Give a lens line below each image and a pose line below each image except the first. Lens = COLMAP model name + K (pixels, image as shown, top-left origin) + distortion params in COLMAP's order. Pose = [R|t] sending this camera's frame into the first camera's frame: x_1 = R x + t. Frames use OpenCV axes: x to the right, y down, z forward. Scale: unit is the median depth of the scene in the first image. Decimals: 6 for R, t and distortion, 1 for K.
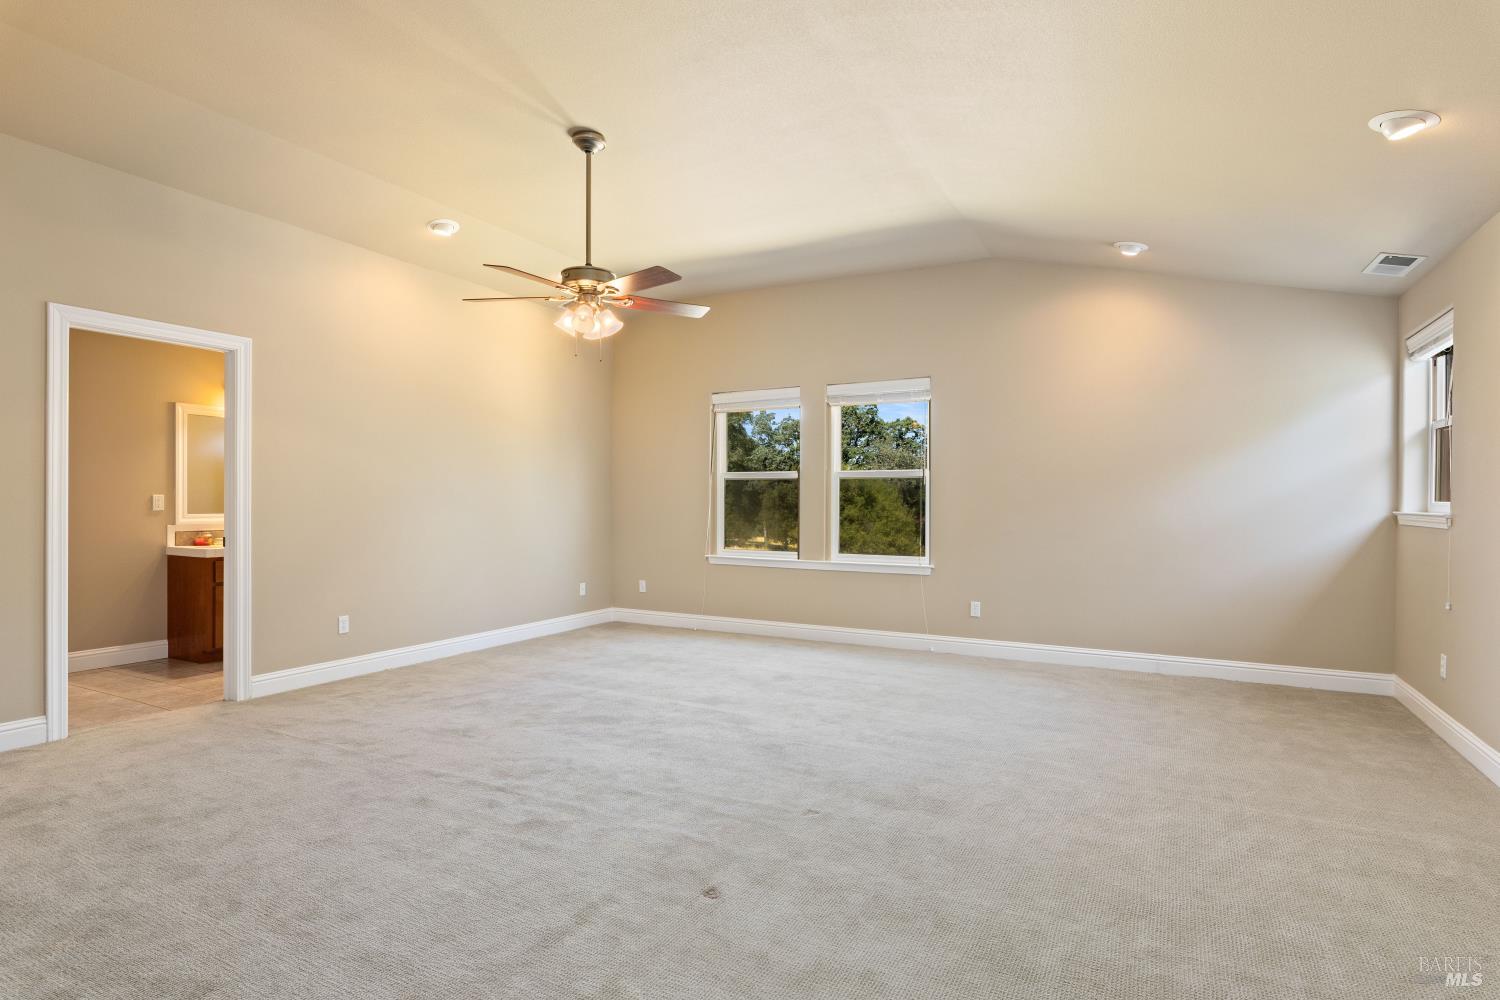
lens RADIAL K [[780.0, 0, 754.6], [0, 780.0, 501.1], [0, 0, 1]] dist [-0.012868, 0.001150]
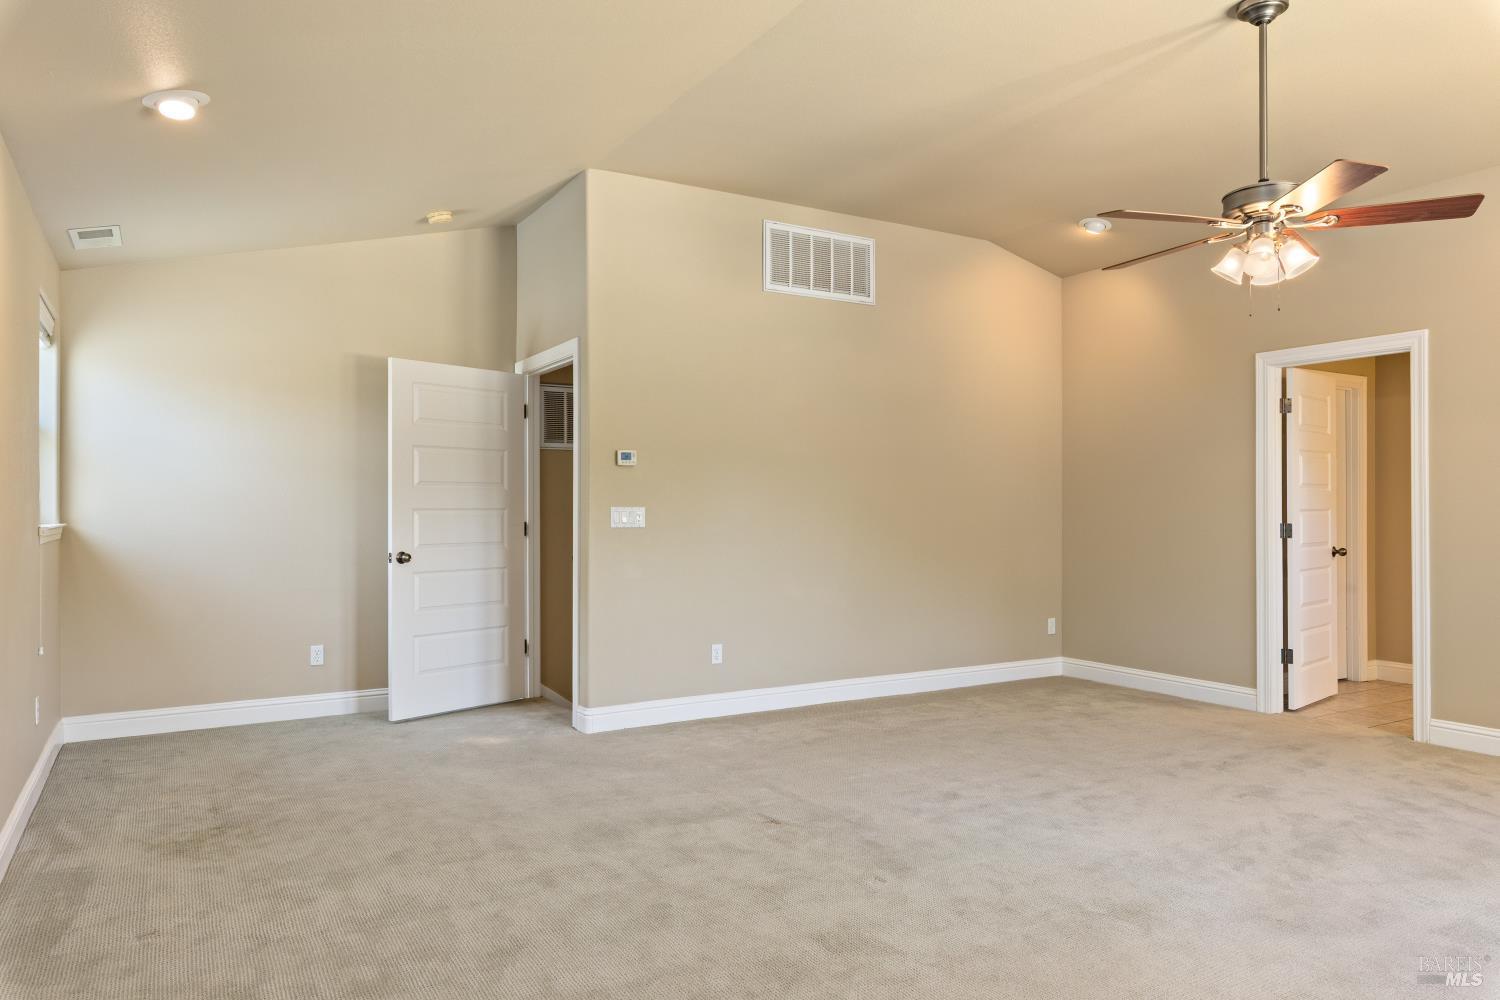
lens RADIAL K [[988.5, 0, 751.3], [0, 988.5, 504.8], [0, 0, 1]] dist [0.000488, -0.000767]
pose [[-0.526785, -0.006361, -0.849975, 0.834192], [-0.002227, 0.999979, -0.006104, -0.004850], [0.849996, -0.001323, -0.526788, 1.130889]]
